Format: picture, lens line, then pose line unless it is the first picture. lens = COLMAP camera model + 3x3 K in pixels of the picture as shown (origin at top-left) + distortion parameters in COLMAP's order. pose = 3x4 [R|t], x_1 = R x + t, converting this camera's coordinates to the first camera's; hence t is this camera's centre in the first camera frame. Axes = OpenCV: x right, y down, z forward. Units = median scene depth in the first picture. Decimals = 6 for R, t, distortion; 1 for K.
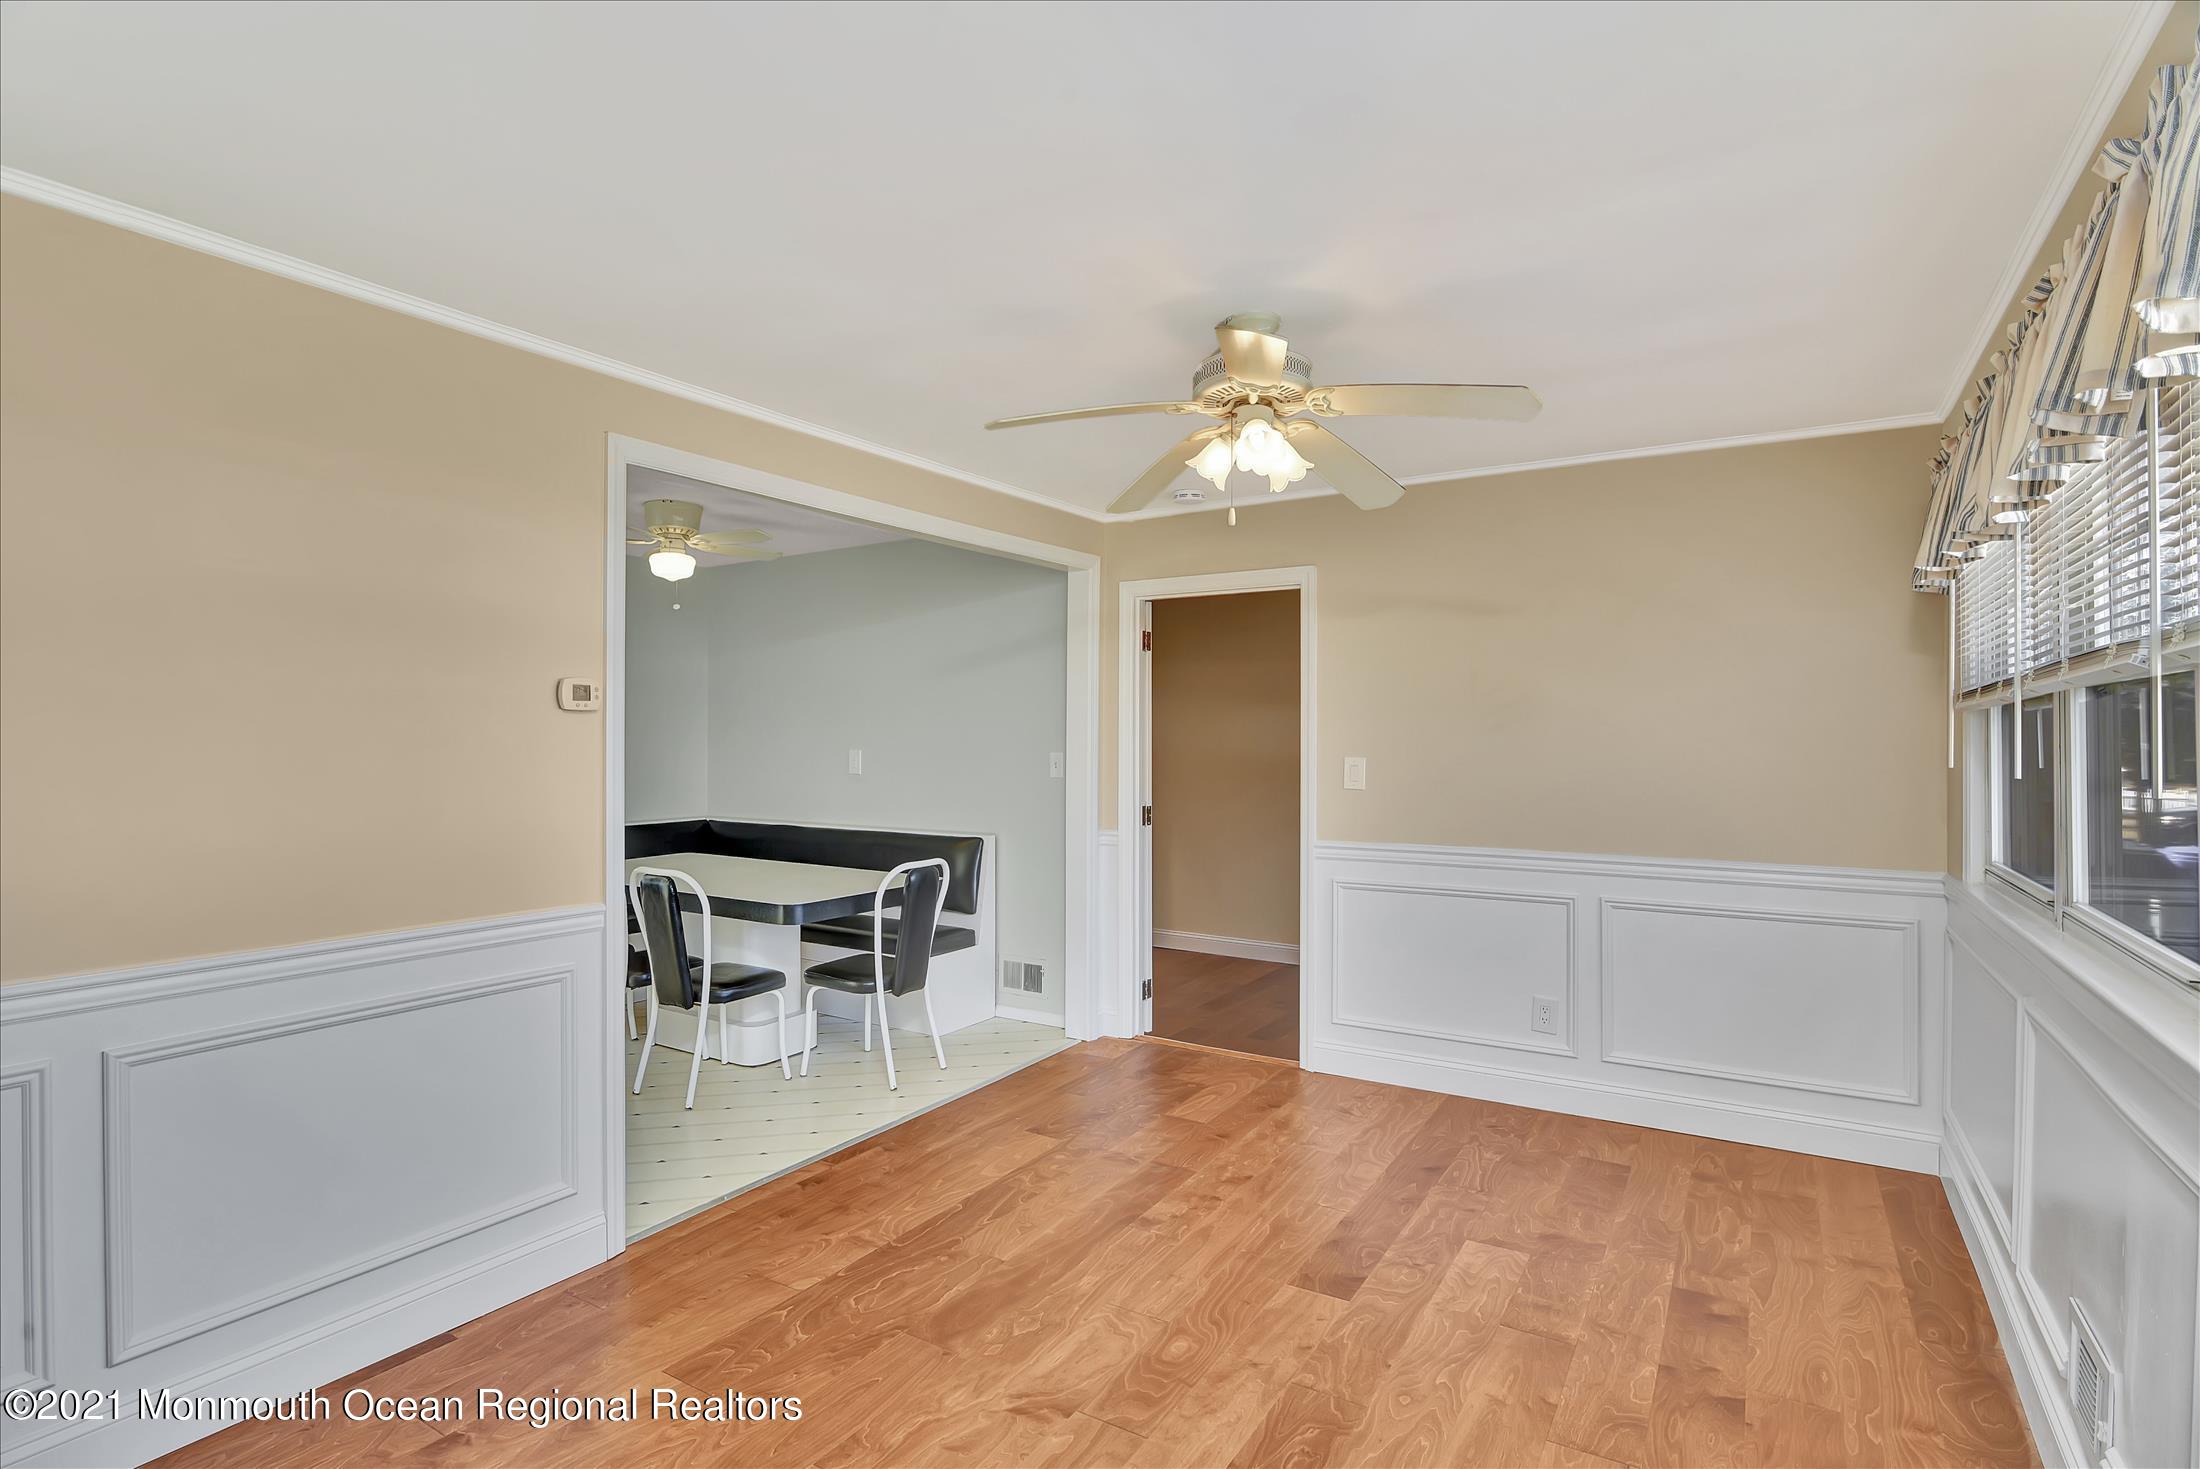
lens RADIAL K [[1088.2, 0, 1103.1], [0, 1088.2, 731.0], [0, 0, 1]] dist [-0.017860, -0.002127]
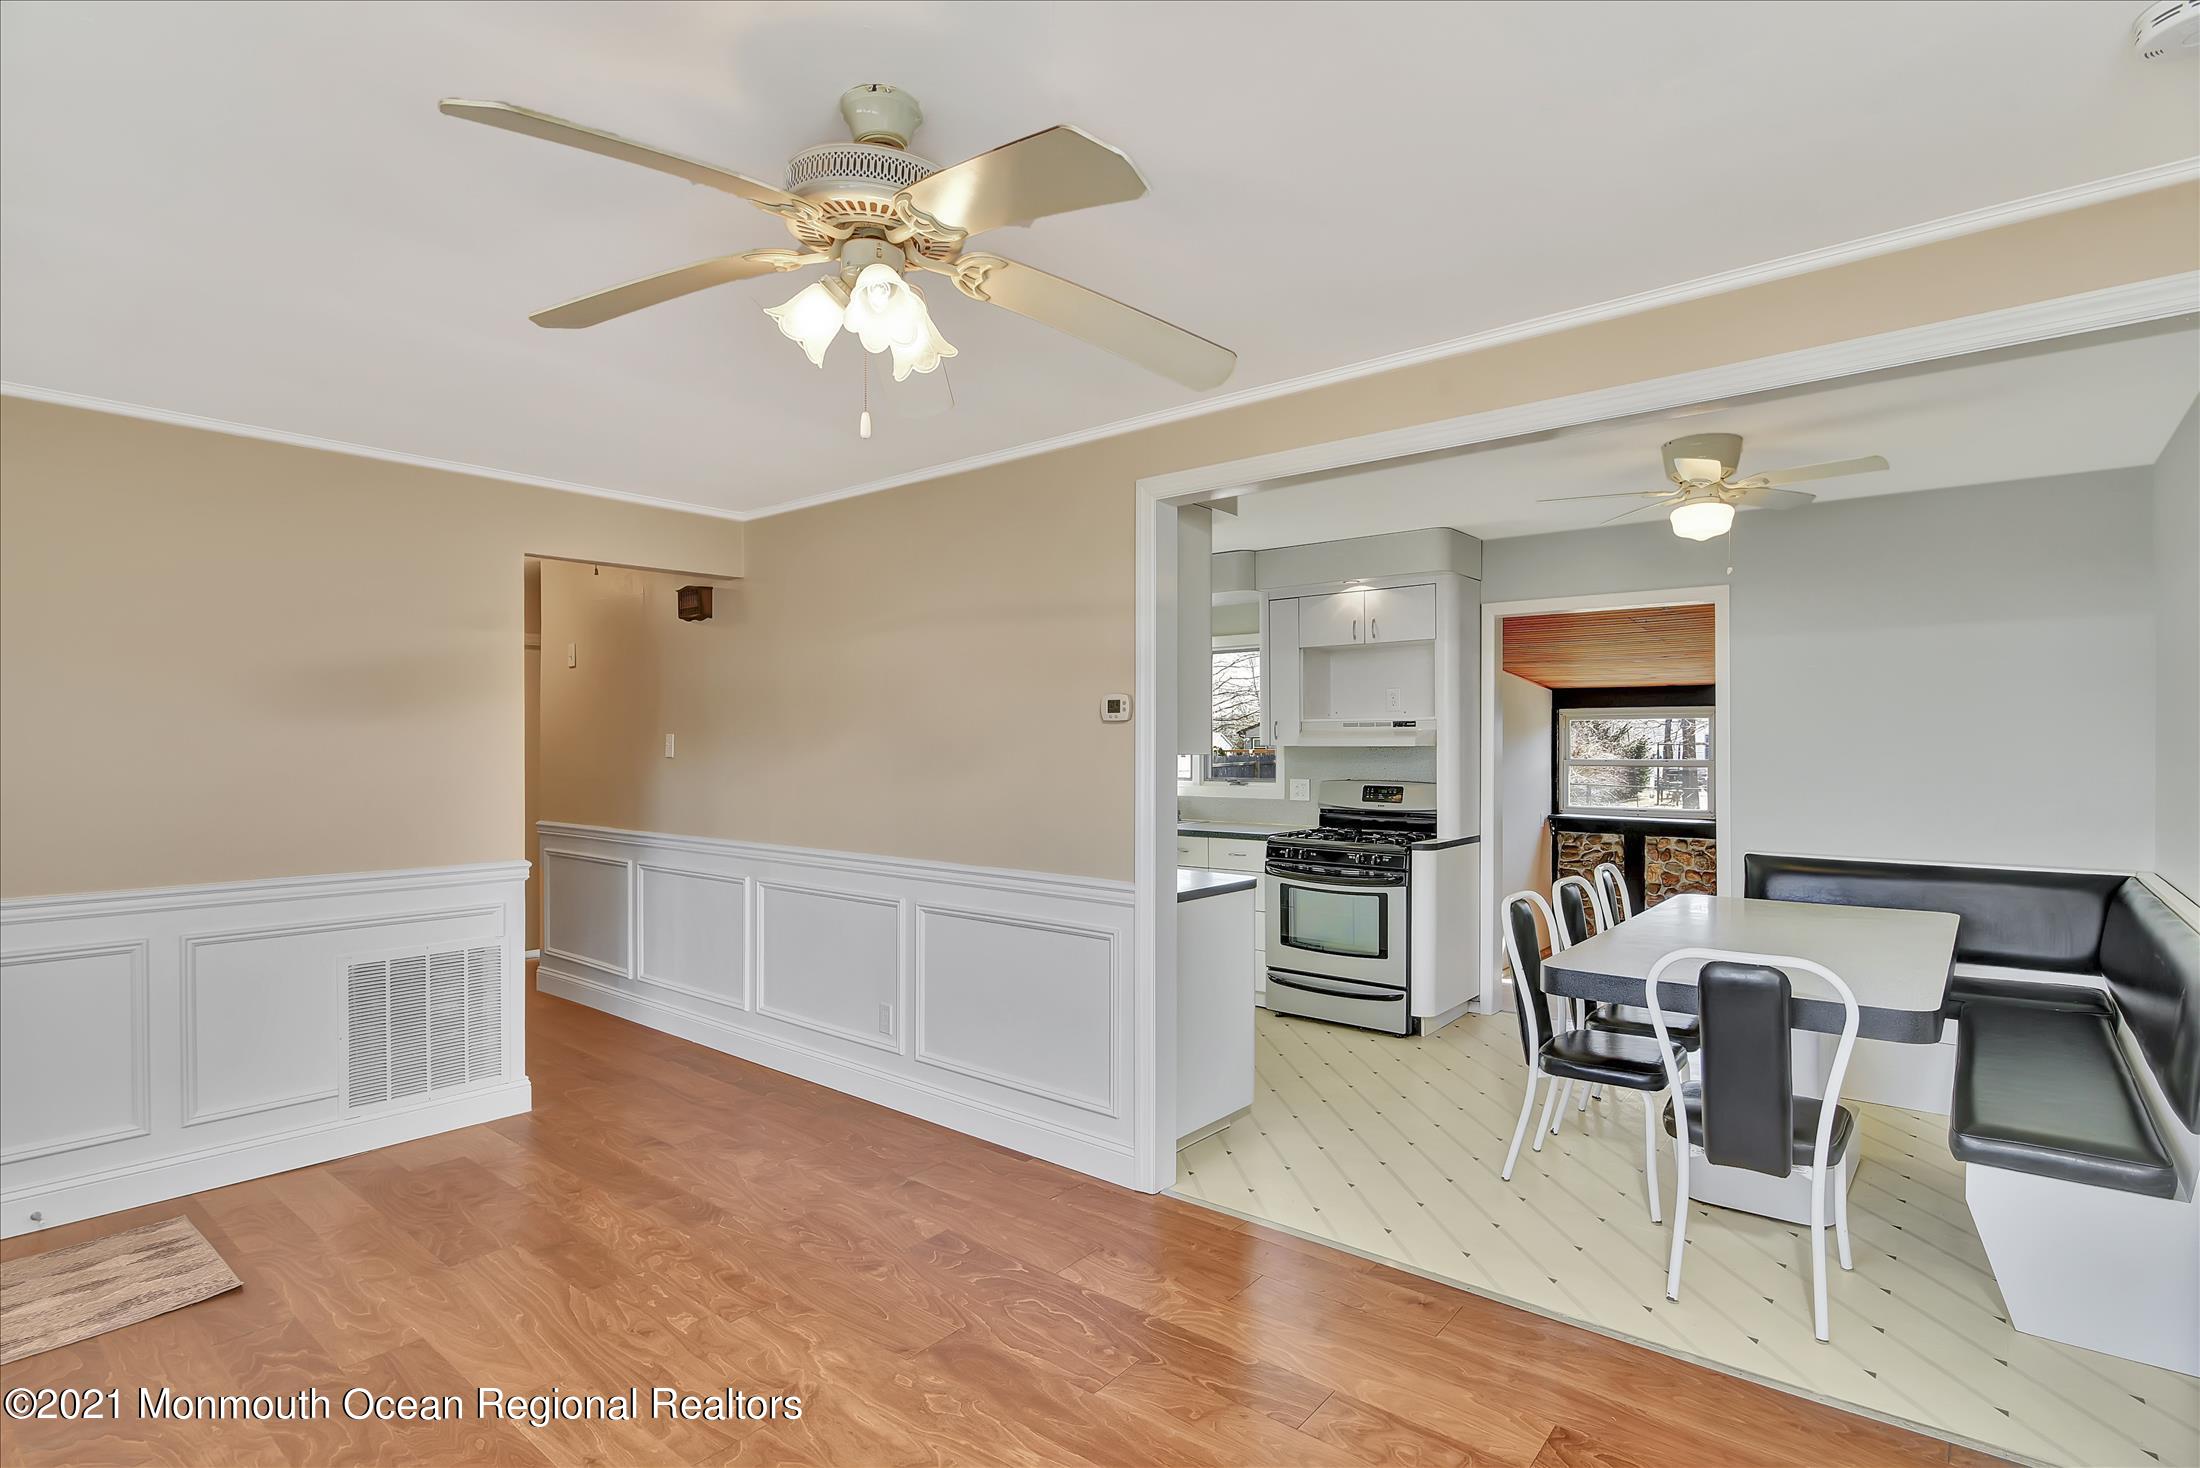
lens RADIAL K [[1088.2, 0, 1092.0], [0, 1088.2, 743.7], [0, 0, 1]] dist [-0.017860, -0.002127]
pose [[-0.144127, 0.001803, -0.989558, 0.792929], [0.005107, 0.999986, 0.001078, 0.005406], [0.989546, -0.004899, -0.144135, 1.257317]]
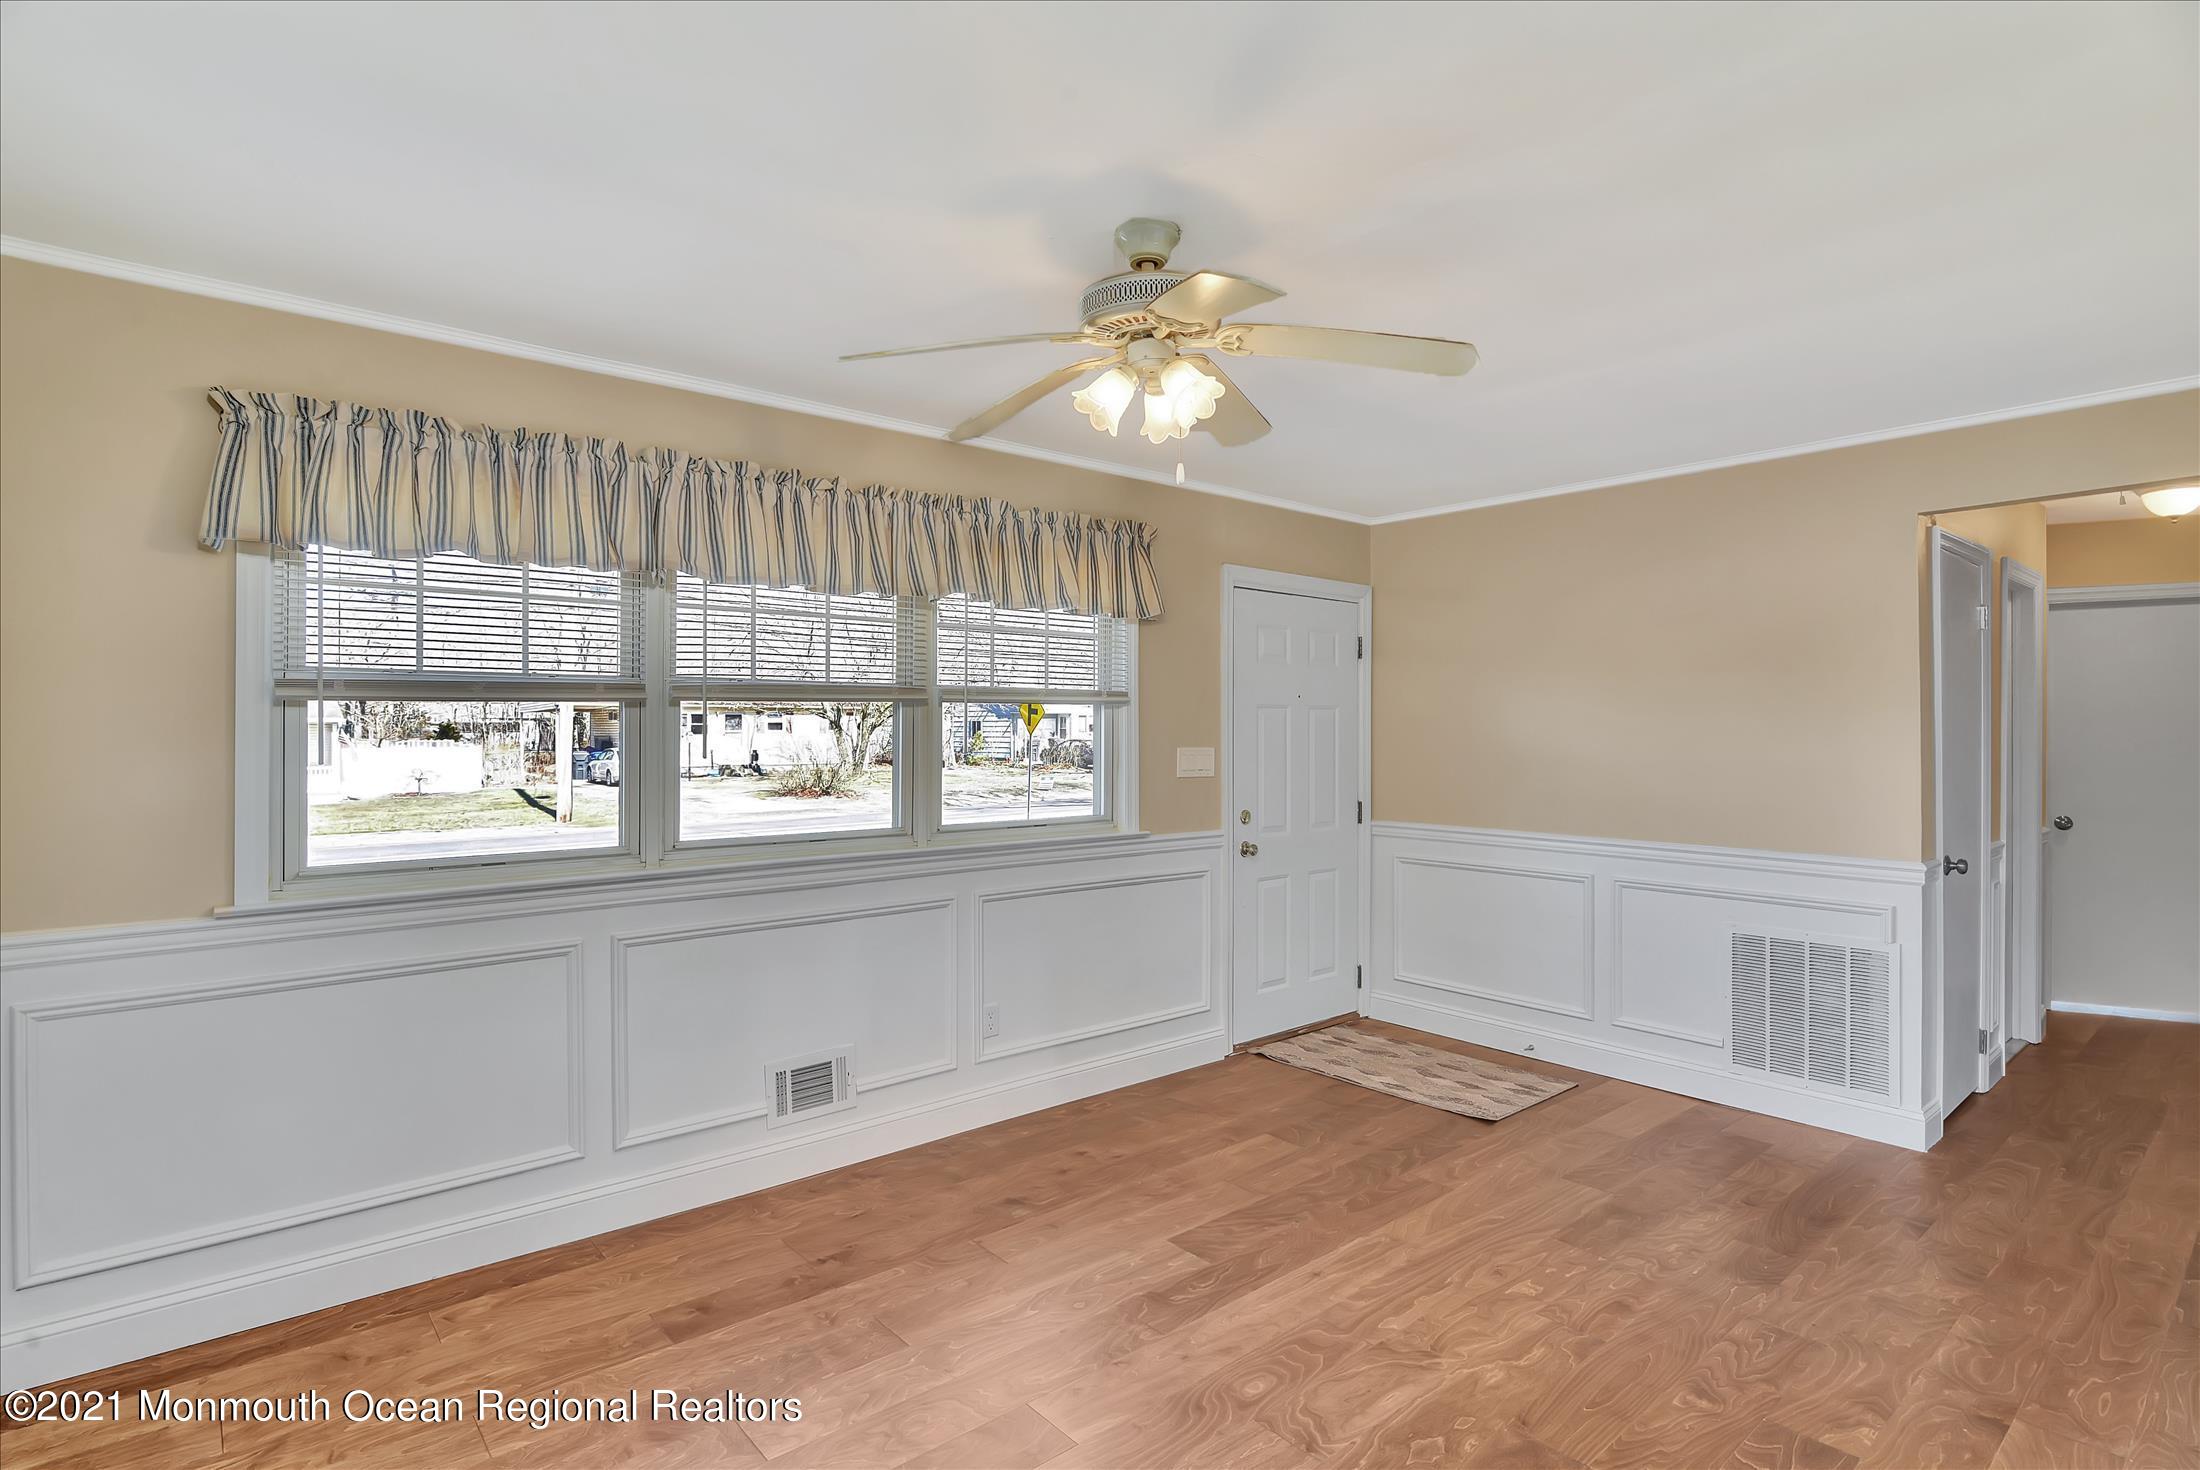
lens RADIAL K [[1088.2, 0, 1079.6], [0, 1088.2, 731.7], [0, 0, 1]] dist [-0.017860, -0.002127]
pose [[-0.943688, 0.001048, 0.330835, -0.092376], [-0.000226, 0.999993, -0.003814, 0.010065], [-0.330836, -0.003674, -0.943681, 1.863681]]
